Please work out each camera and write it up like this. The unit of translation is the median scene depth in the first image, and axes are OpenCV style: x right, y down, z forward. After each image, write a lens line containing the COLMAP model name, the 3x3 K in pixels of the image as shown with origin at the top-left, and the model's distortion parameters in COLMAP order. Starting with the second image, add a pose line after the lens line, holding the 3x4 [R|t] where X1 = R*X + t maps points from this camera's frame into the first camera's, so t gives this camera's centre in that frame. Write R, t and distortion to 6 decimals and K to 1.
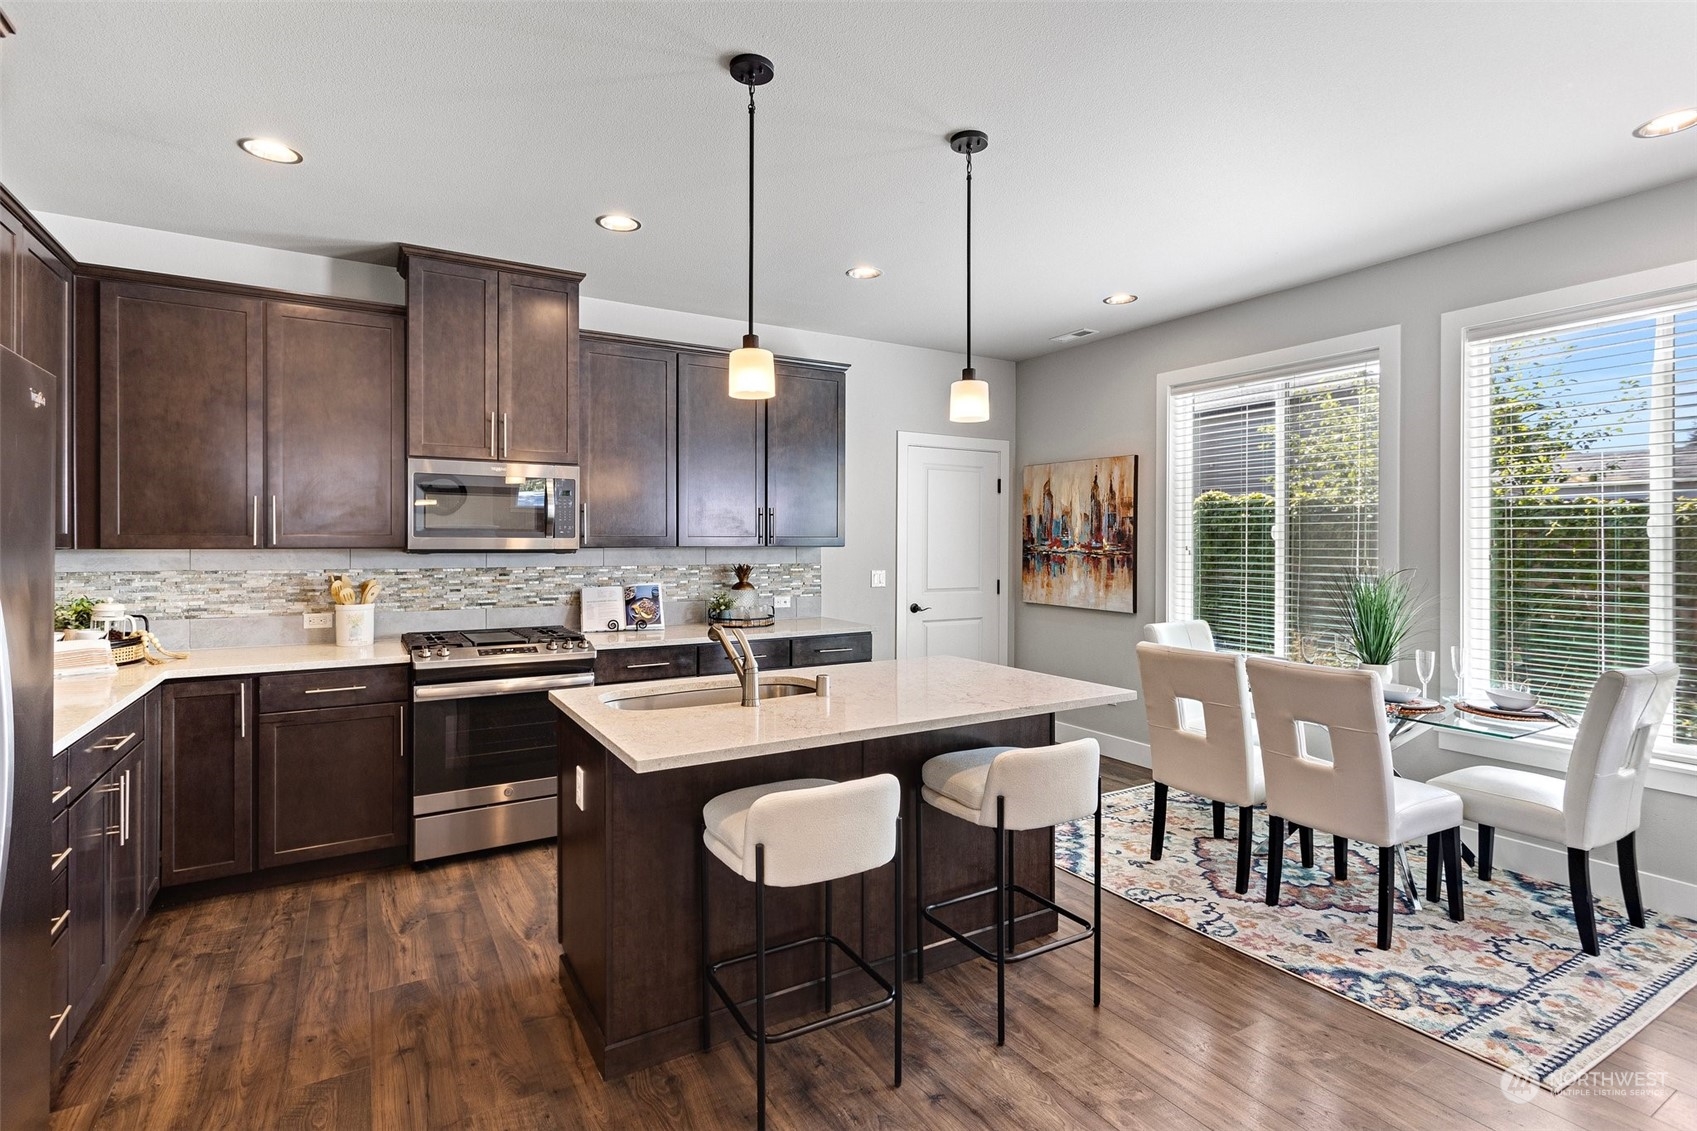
lens RADIAL K [[810.4, 0, 843.5], [0, 810.4, 547.5], [0, 0, 1]] dist [0.002747, 0.000349]
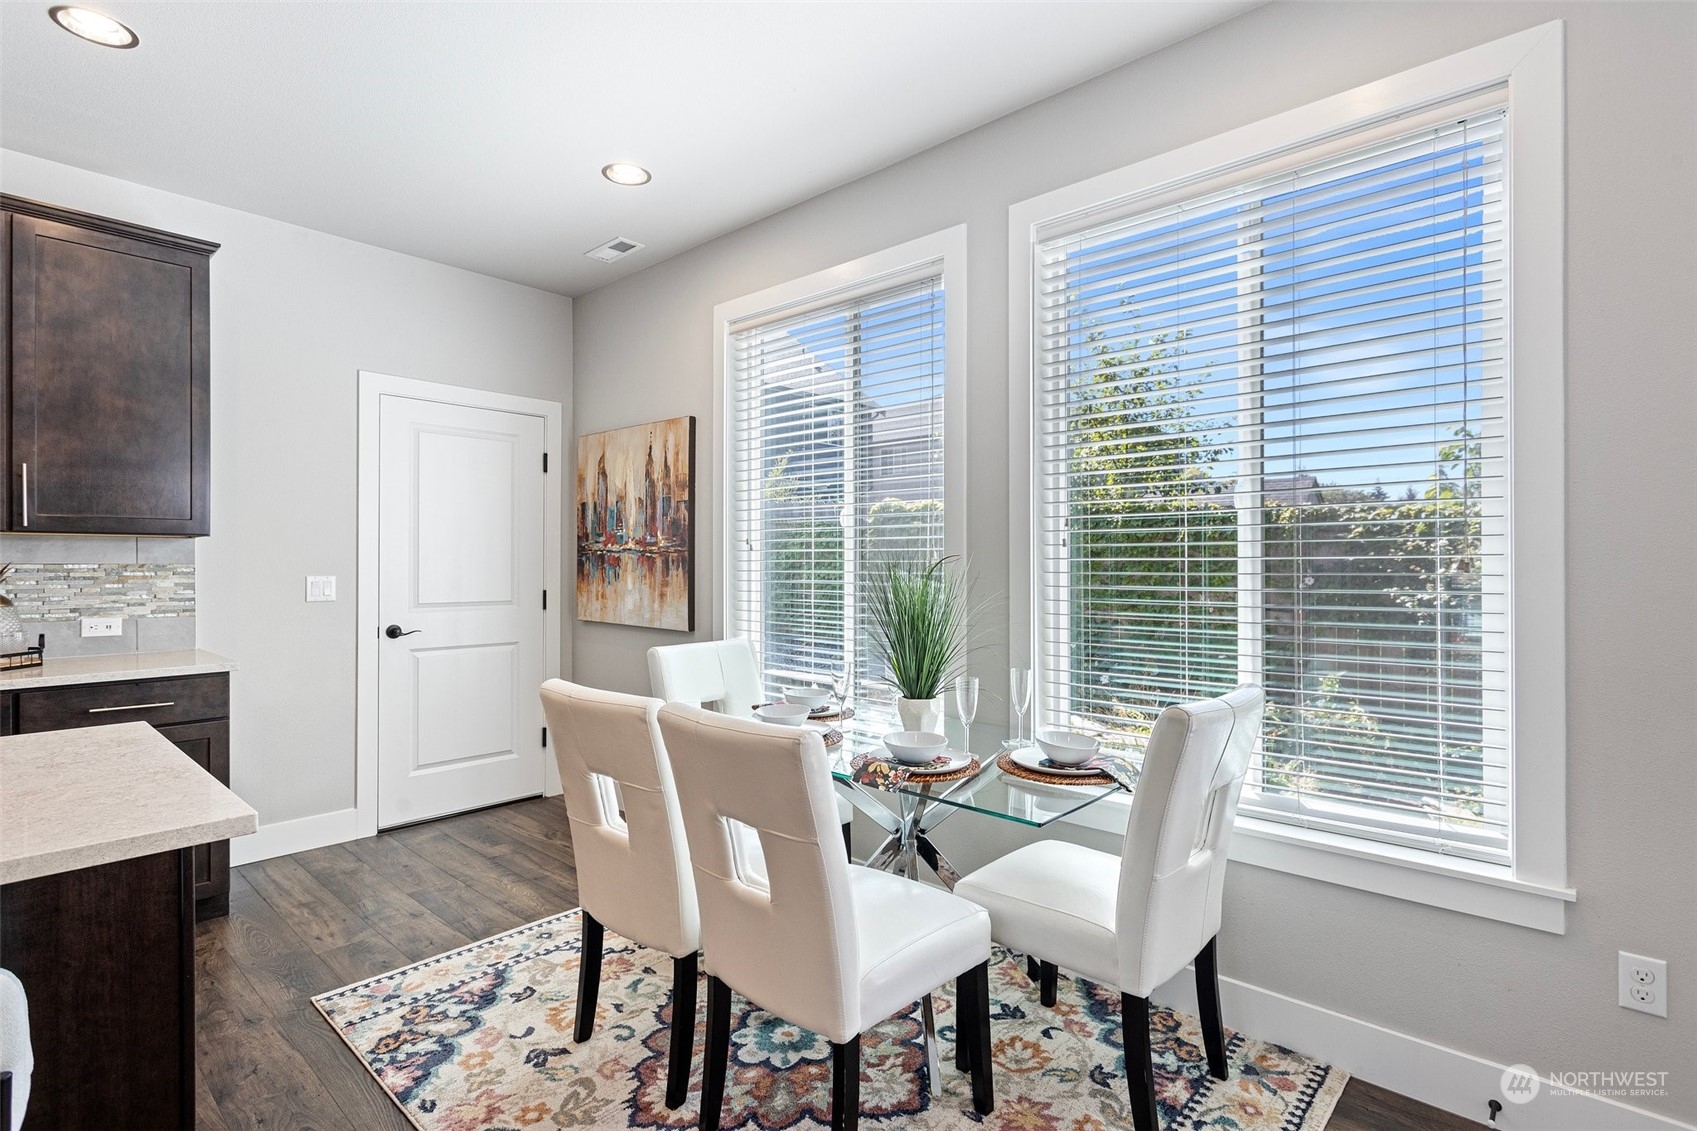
lens RADIAL K [[804.2, 0, 848.5], [0, 804.2, 565.5], [0, 0, 1]] dist [0.002921, 0.000827]
pose [[0.955800, -0.000328, 0.294019, 0.276682], [0.001721, 0.999988, -0.004478, 0.024369], [-0.294014, 0.004786, 0.955789, 0.255327]]
